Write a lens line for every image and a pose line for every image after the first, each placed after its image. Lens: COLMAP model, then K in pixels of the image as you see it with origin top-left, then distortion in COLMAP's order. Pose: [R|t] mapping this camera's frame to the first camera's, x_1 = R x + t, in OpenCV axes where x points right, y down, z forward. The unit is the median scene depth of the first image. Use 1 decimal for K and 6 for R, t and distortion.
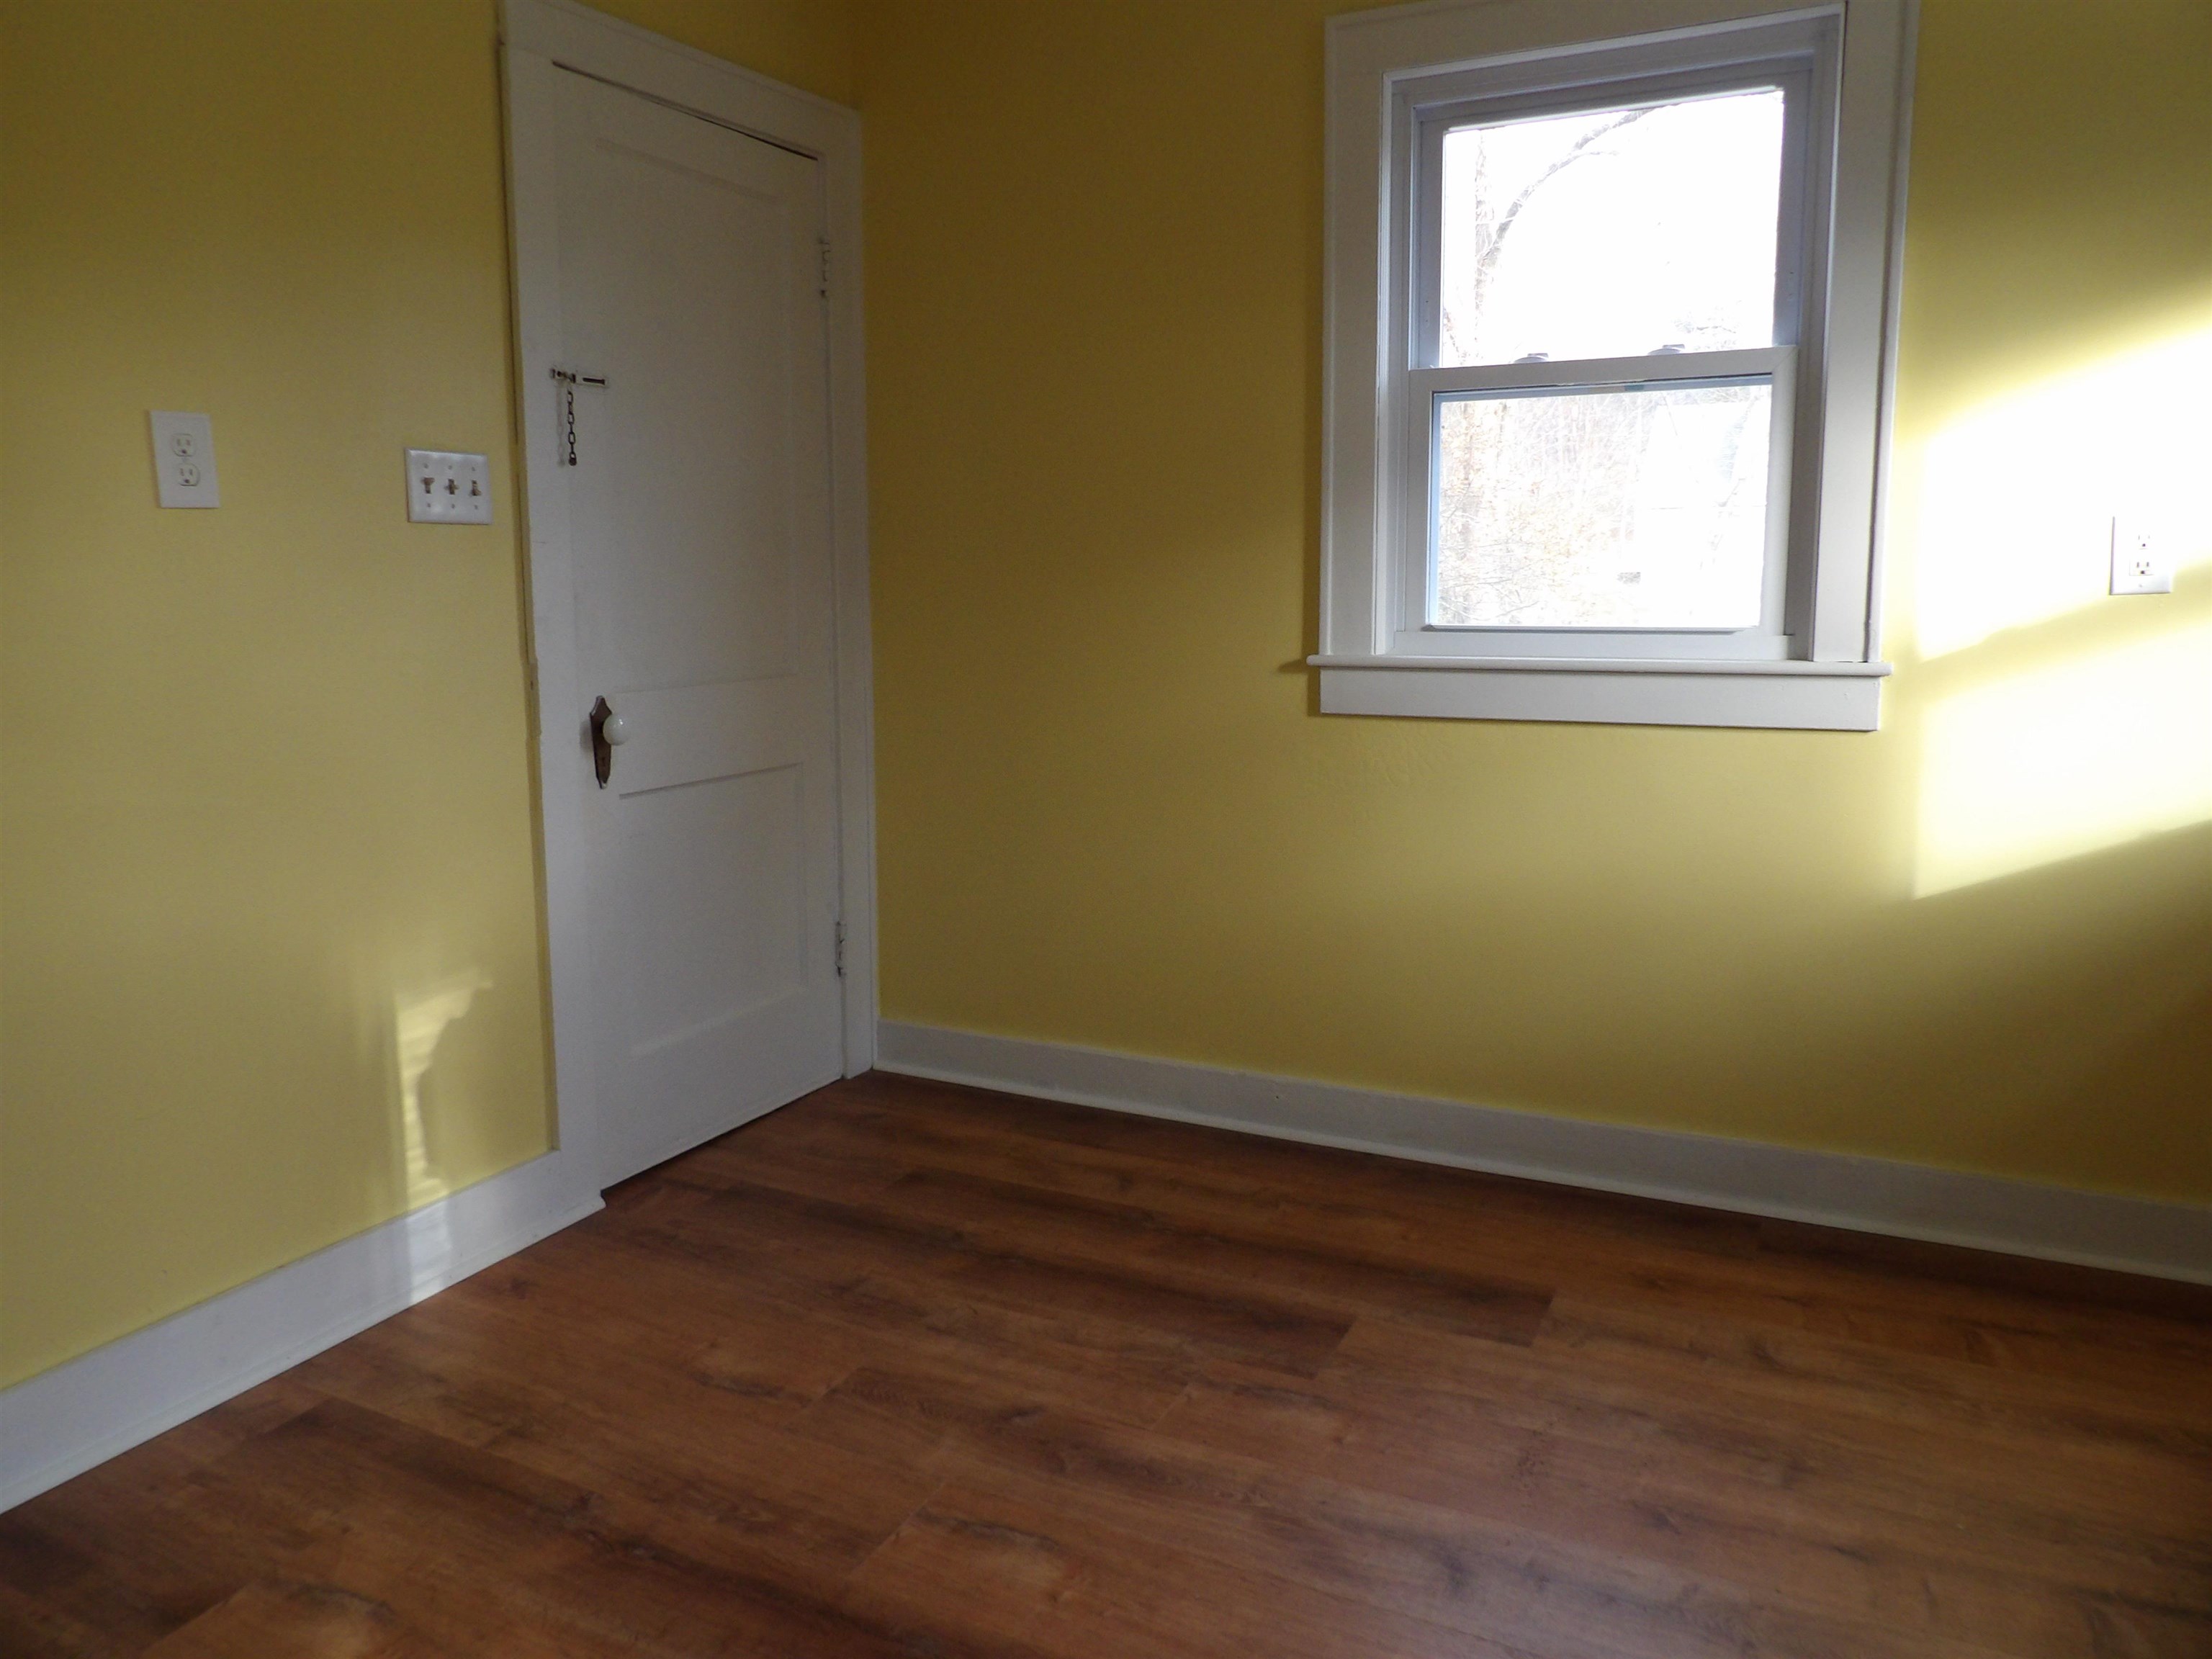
lens RADIAL K [[1555.0, 0, 1089.6], [0, 1555.0, 807.6], [0, 0, 1]] dist [-0.065033, 0.072101]
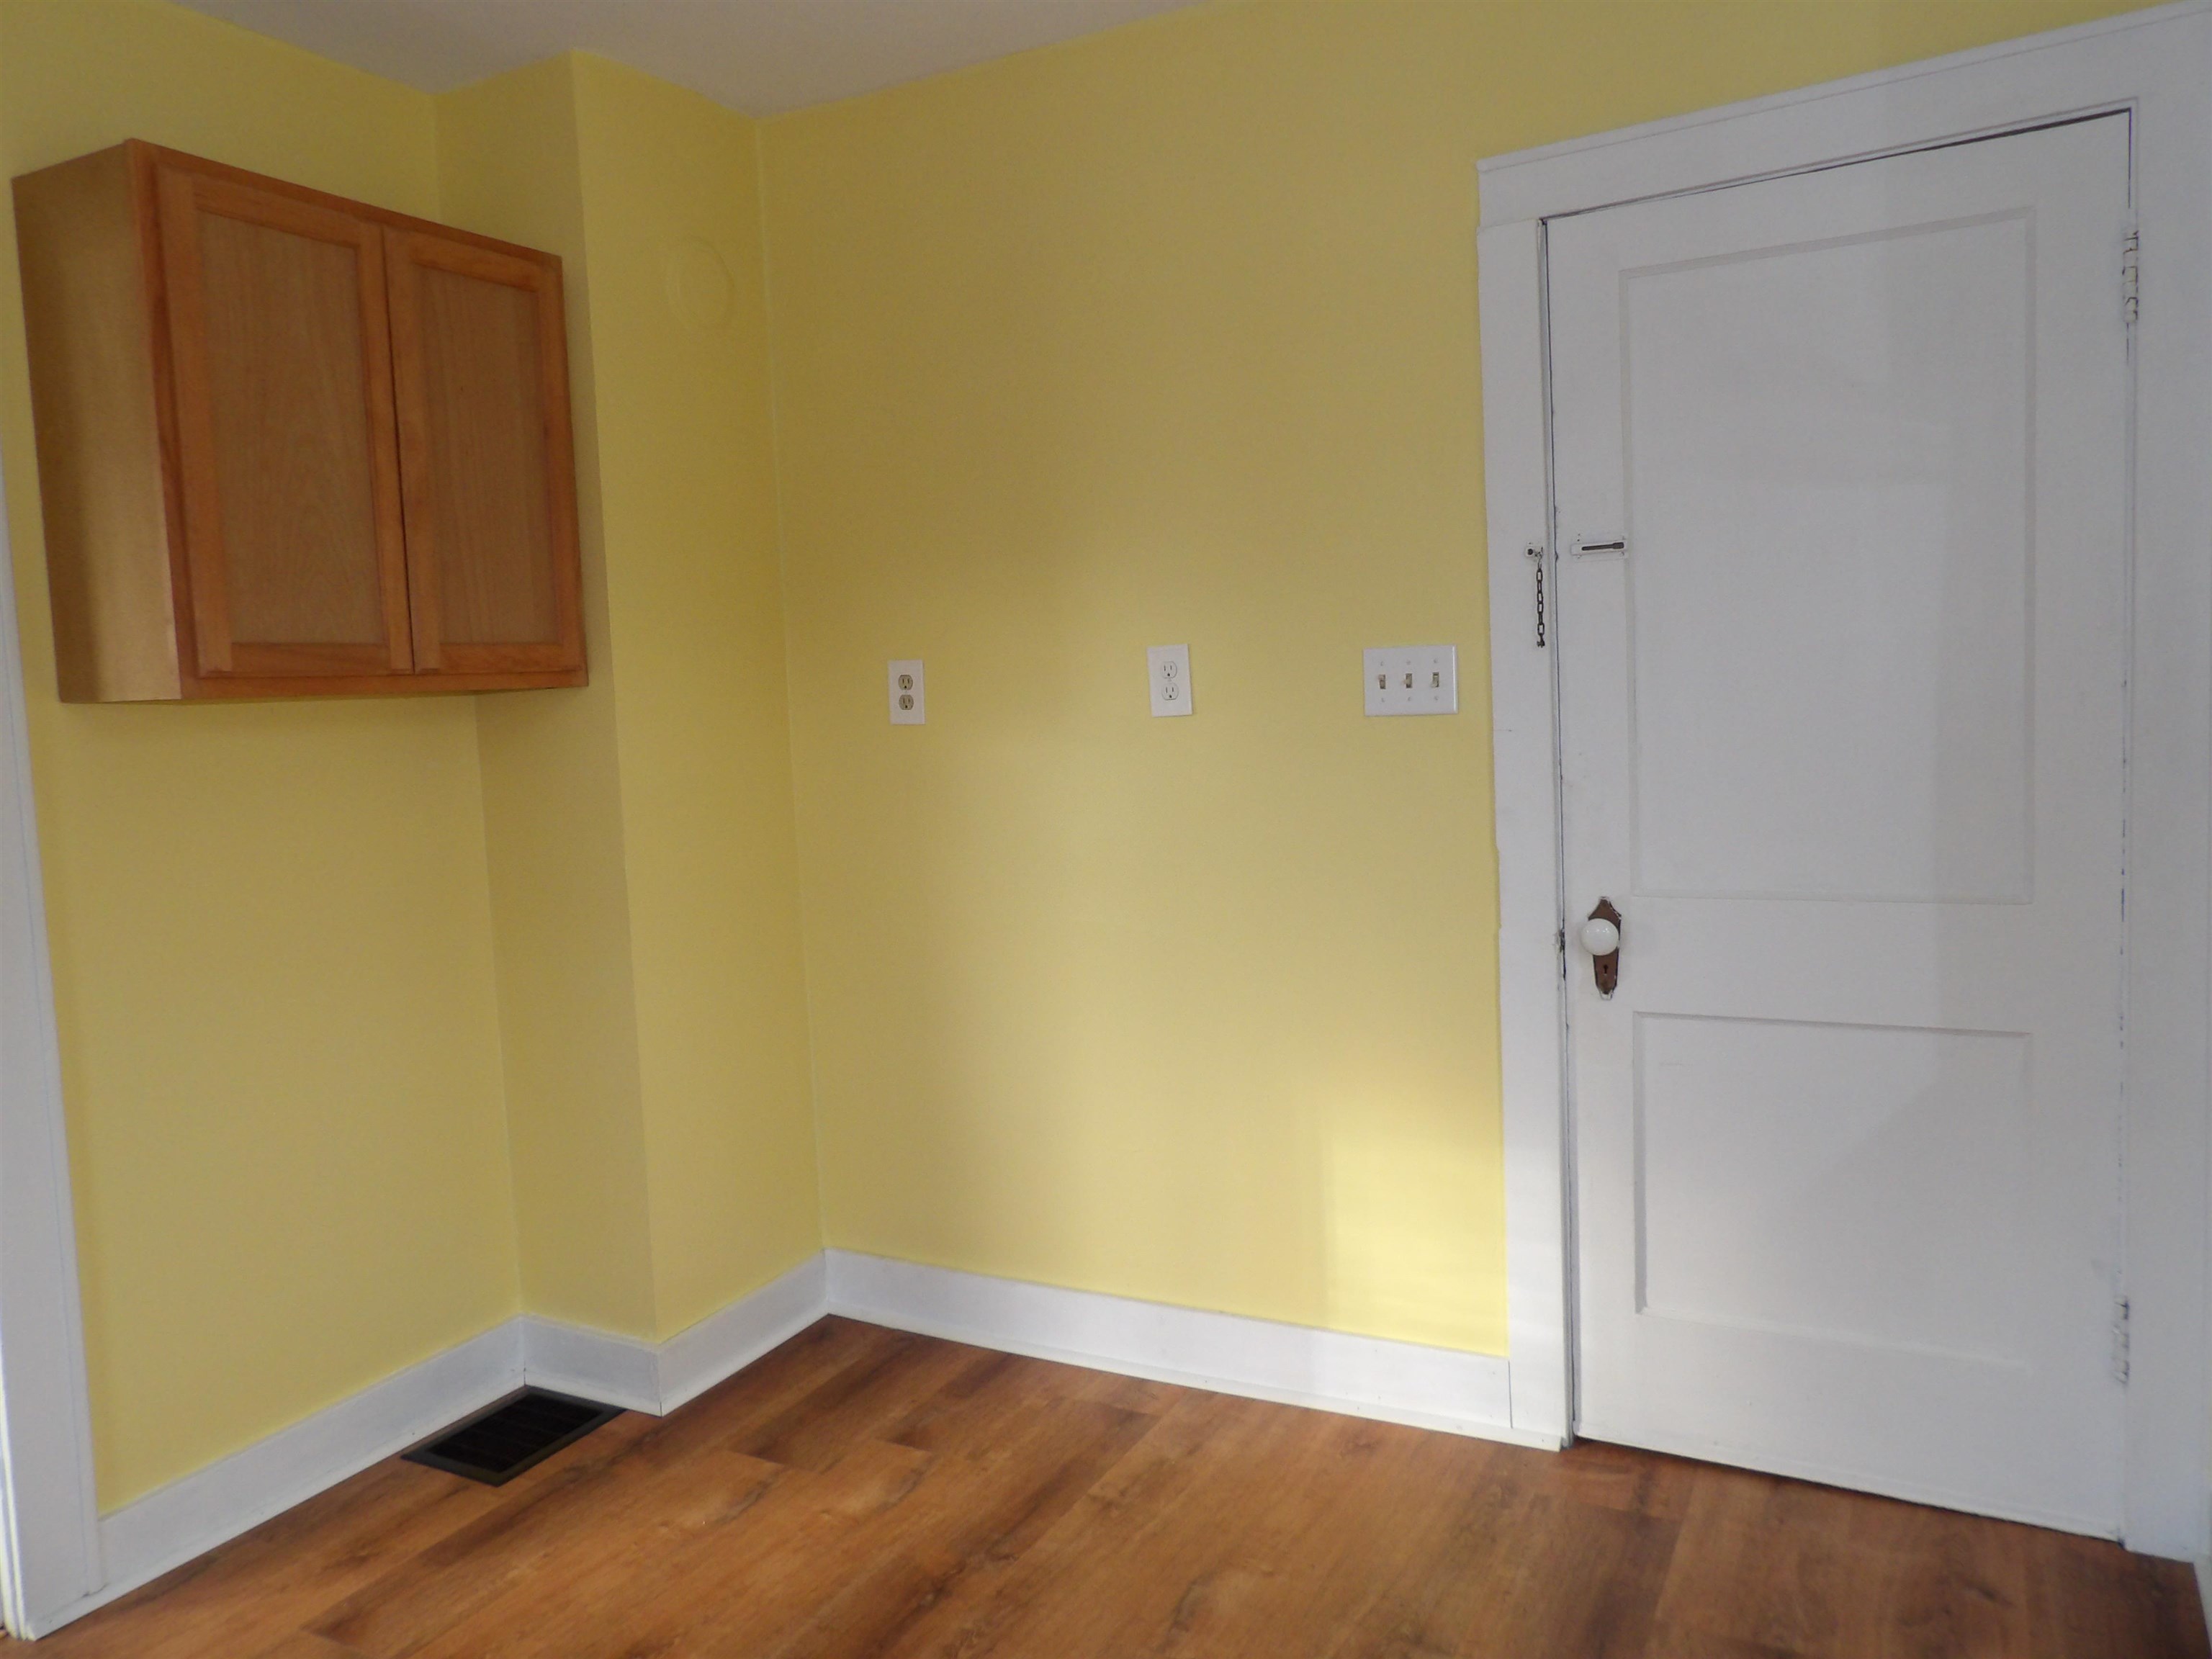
lens RADIAL K [[1555.0, 0, 1089.6], [0, 1555.0, 807.6], [0, 0, 1]] dist [-0.065033, 0.072101]
pose [[-0.020954, 0.086156, -0.996061, 0.731250], [-0.107434, 0.990317, 0.087919, -0.217107], [0.993991, 0.108853, -0.011495, 0.909253]]
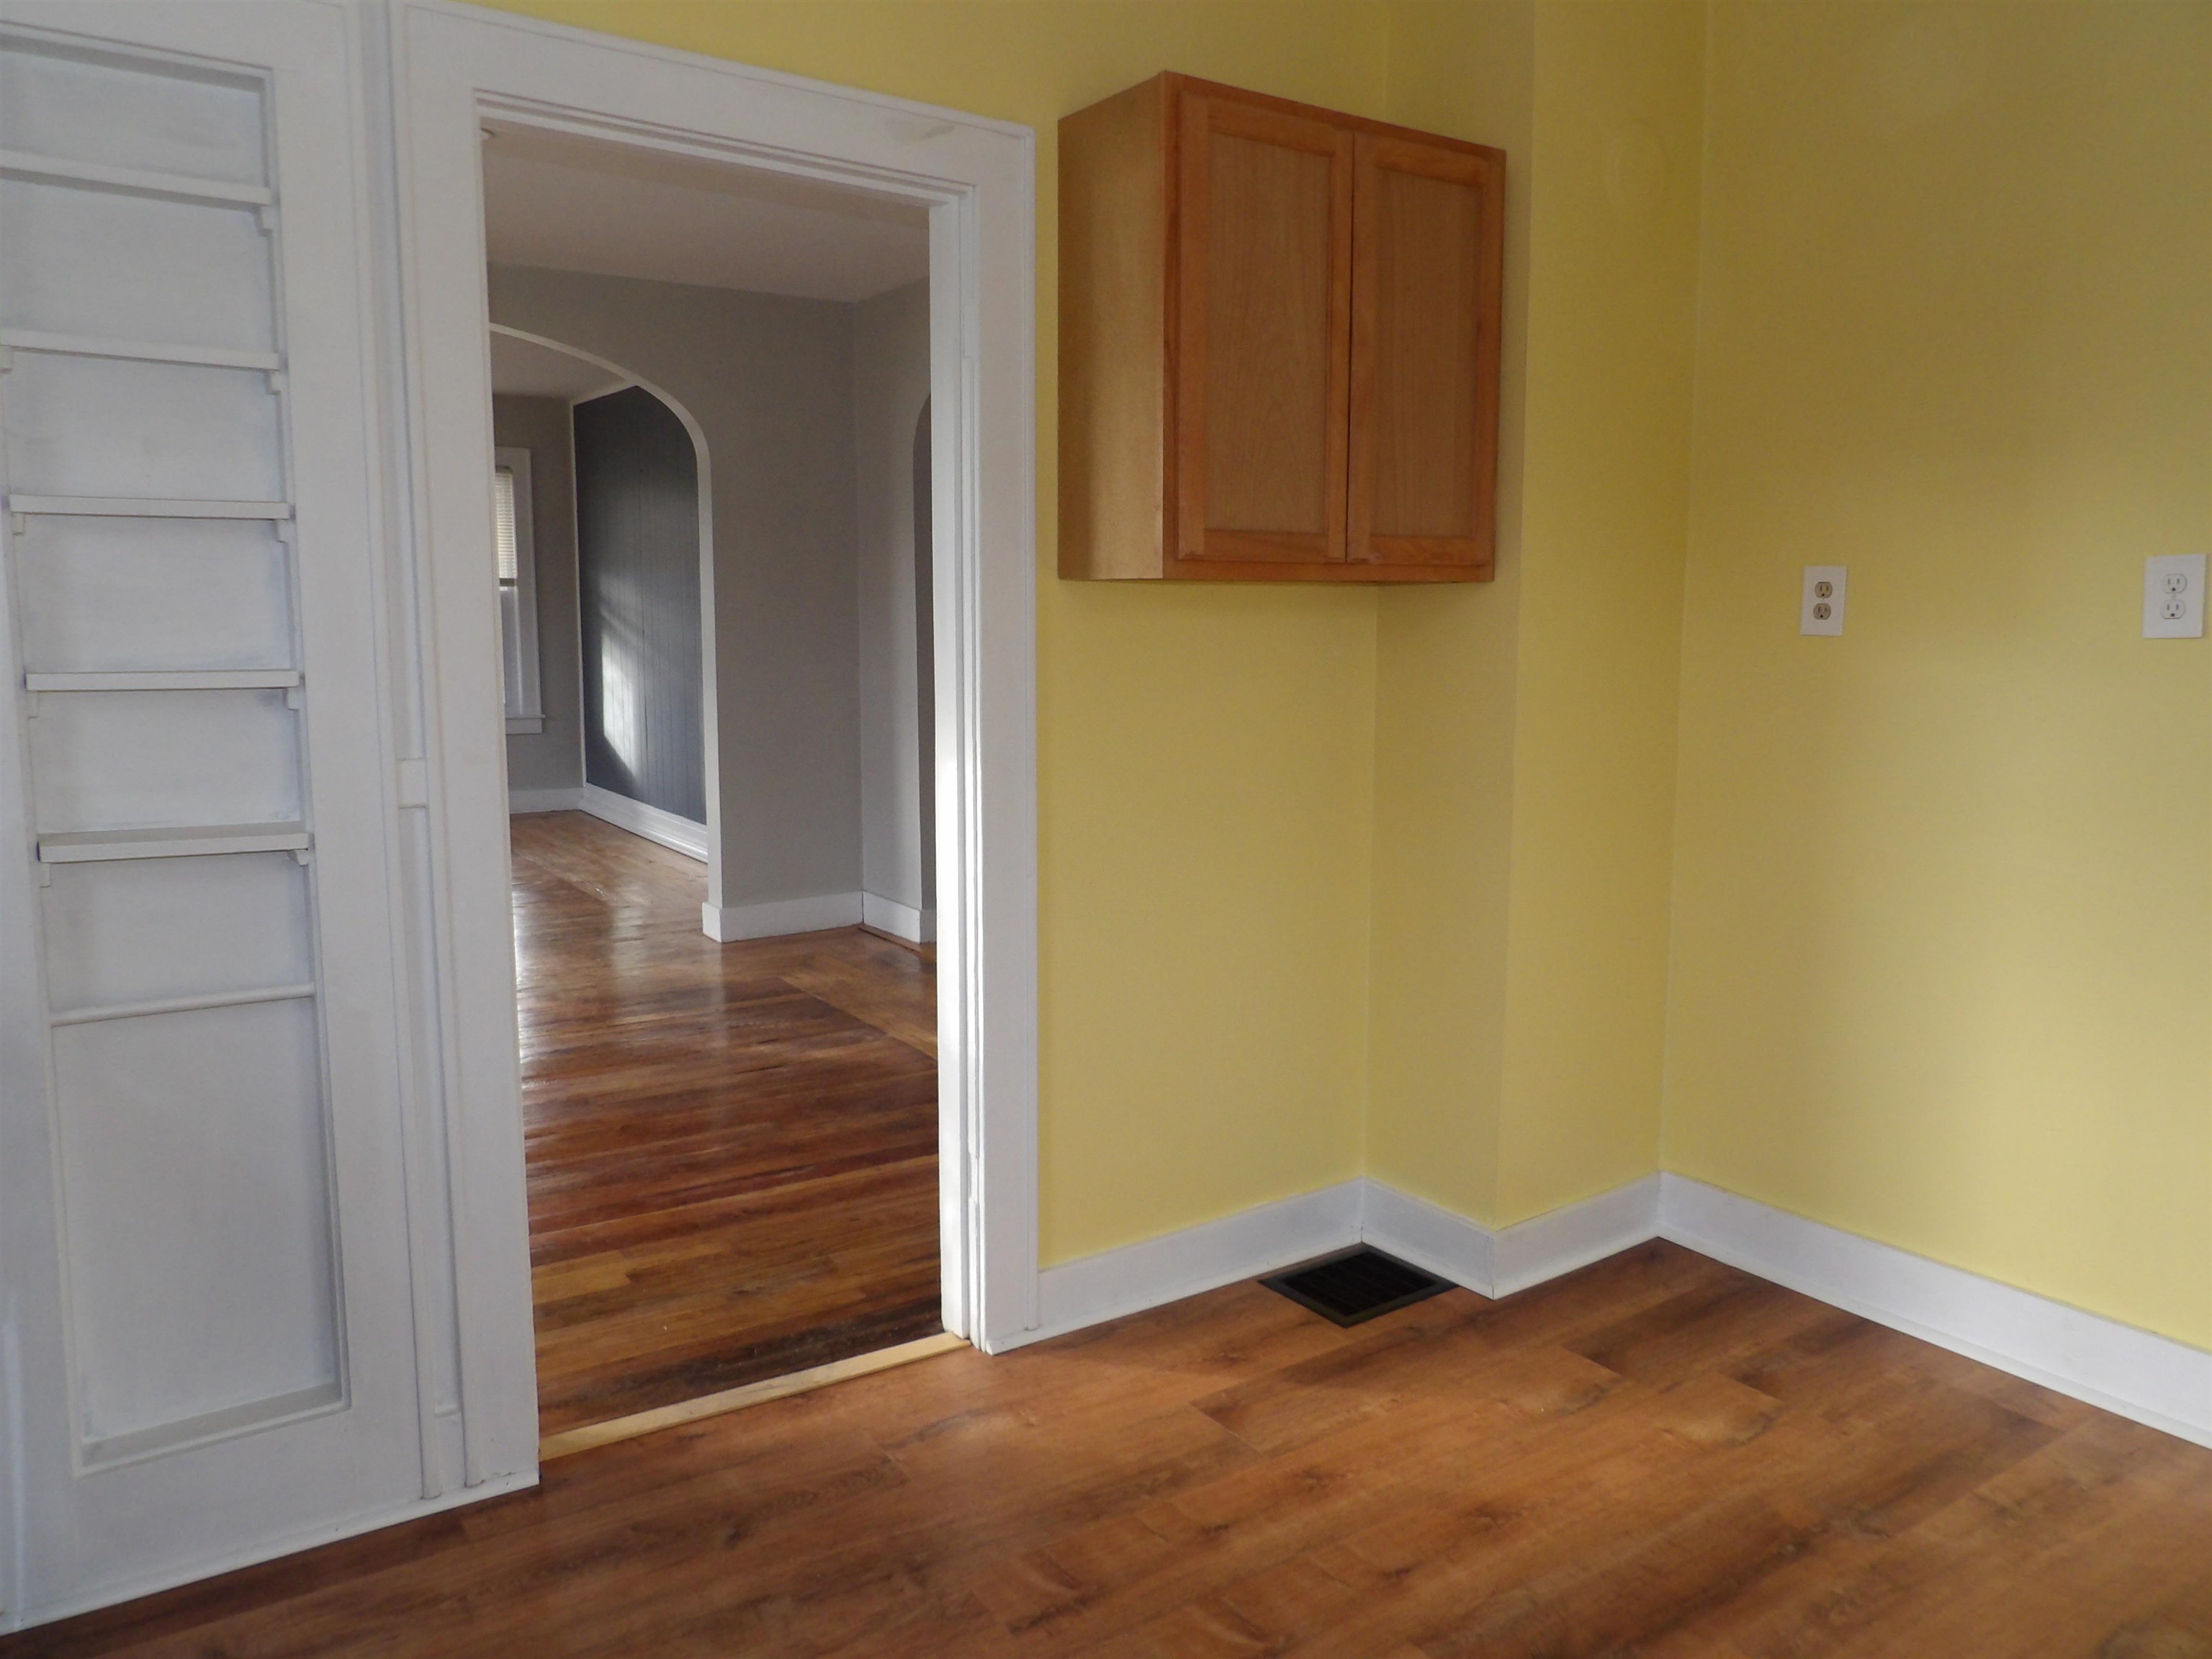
lens RADIAL K [[1555.0, 0, 1089.6], [0, 1555.0, 807.6], [0, 0, 1]] dist [-0.065033, 0.072101]
pose [[-0.488503, 0.116711, -0.864722, 0.767033], [-0.120950, 0.972390, 0.199570, -0.193658], [0.864139, 0.202078, -0.460899, 0.816653]]
